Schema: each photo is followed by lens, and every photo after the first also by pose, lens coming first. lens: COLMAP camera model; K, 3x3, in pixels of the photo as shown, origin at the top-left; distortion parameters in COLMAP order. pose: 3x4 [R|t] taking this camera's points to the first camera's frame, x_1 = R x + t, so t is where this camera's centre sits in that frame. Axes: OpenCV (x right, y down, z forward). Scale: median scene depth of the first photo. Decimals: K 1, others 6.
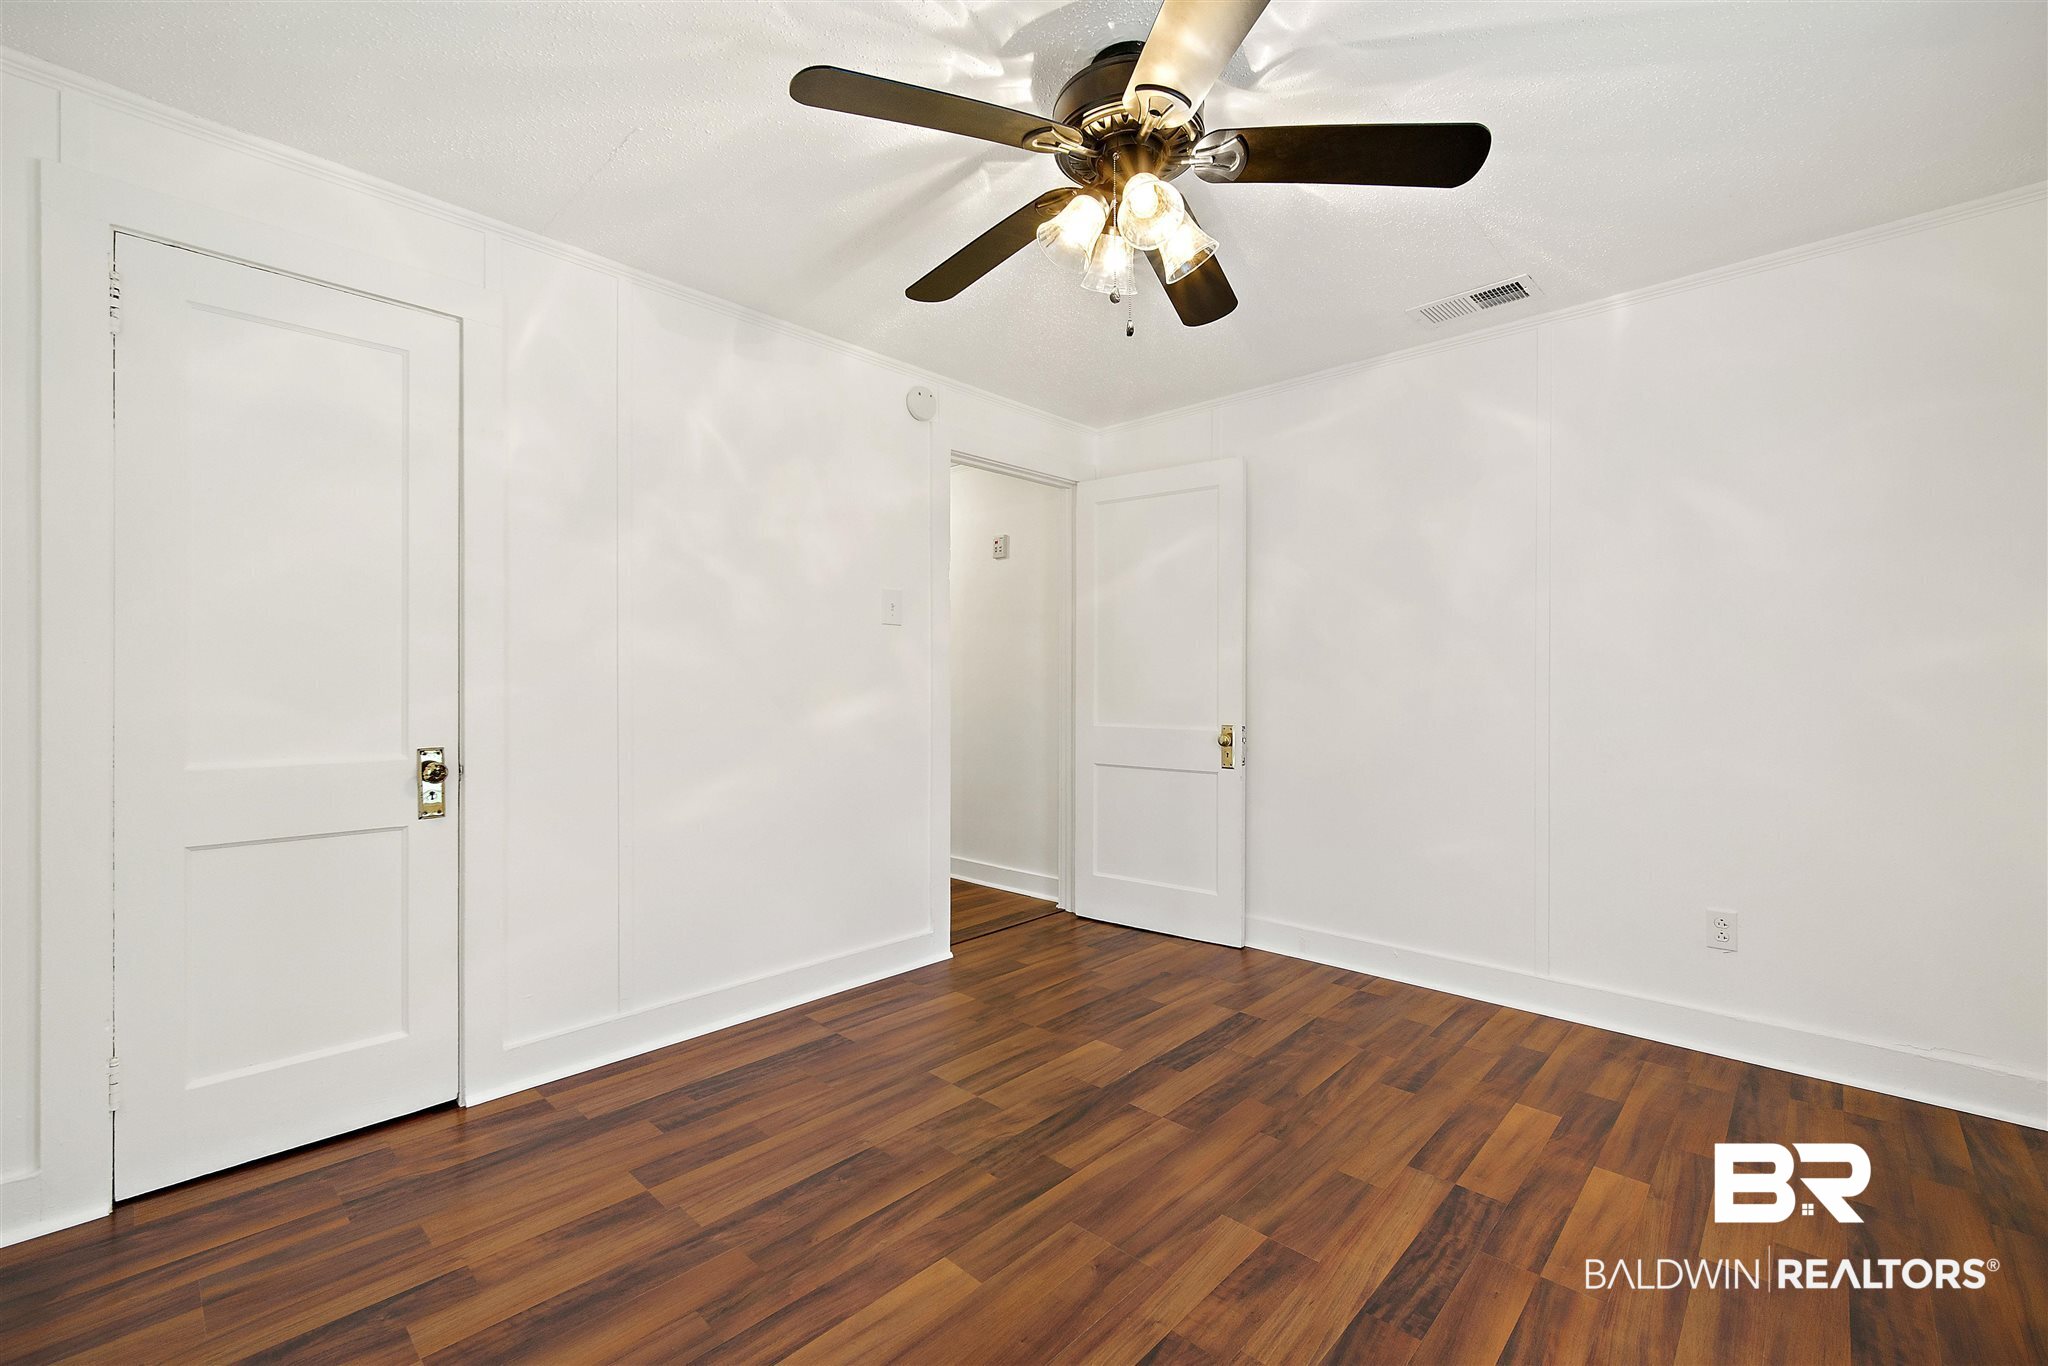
lens RADIAL K [[836.0, 0, 1022.0], [0, 836.0, 674.5], [0, 0, 1]] dist [0.000796, 0.000065]
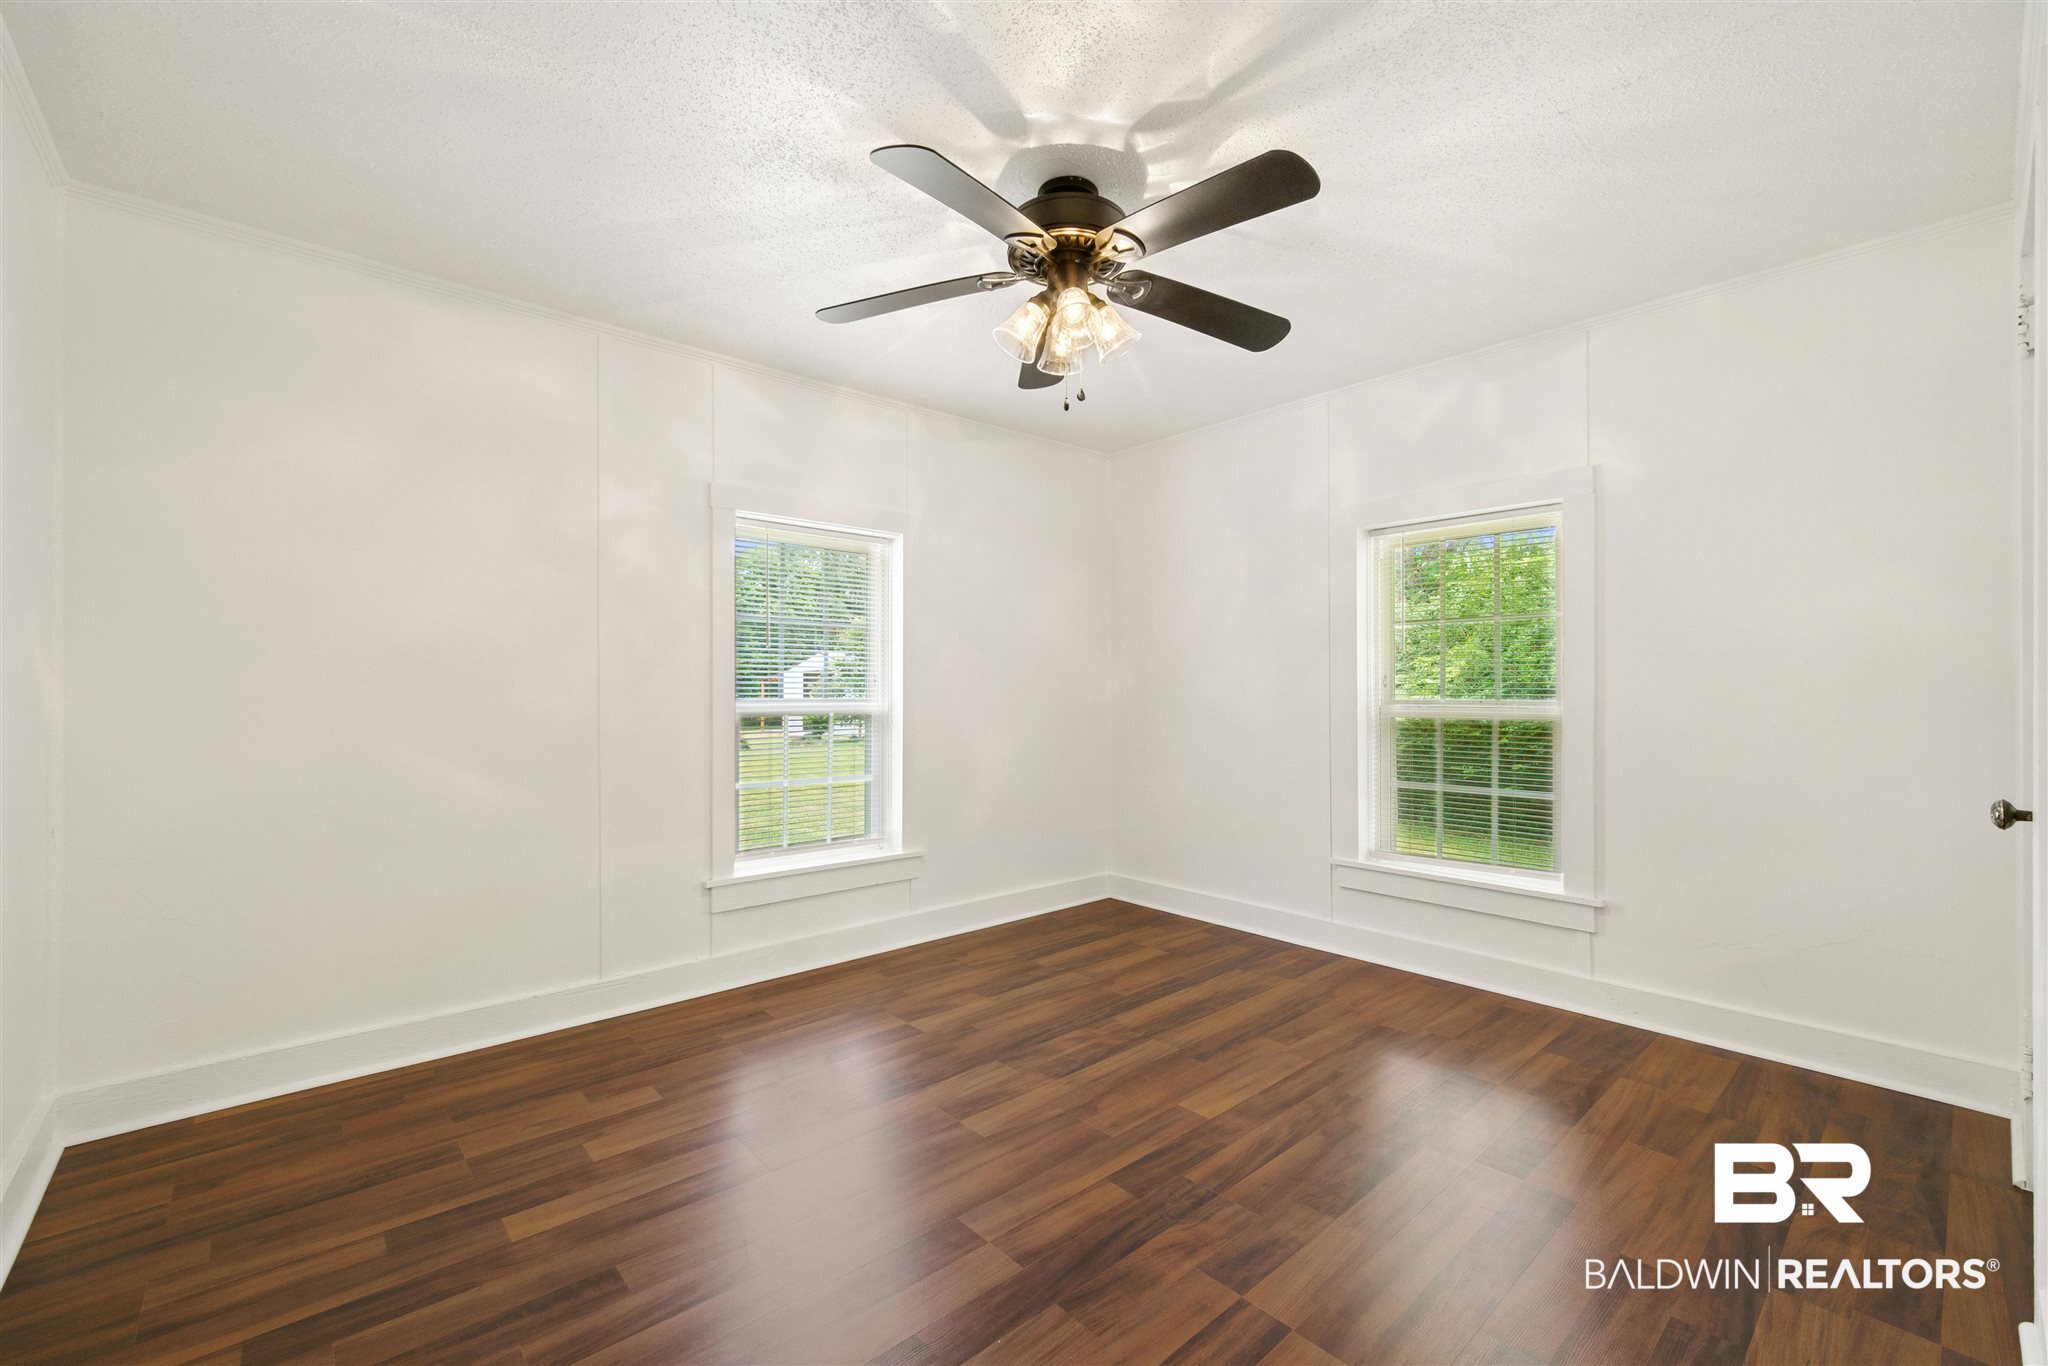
lens RADIAL K [[836.0, 0, 1022.0], [0, 836.0, 674.5], [0, 0, 1]] dist [0.000796, 0.000065]
pose [[-0.996286, -0.000400, 0.086107, 0.076143], [-0.003148, 0.999490, -0.031780, 0.024062], [-0.086051, -0.031933, -0.995779, 1.964210]]
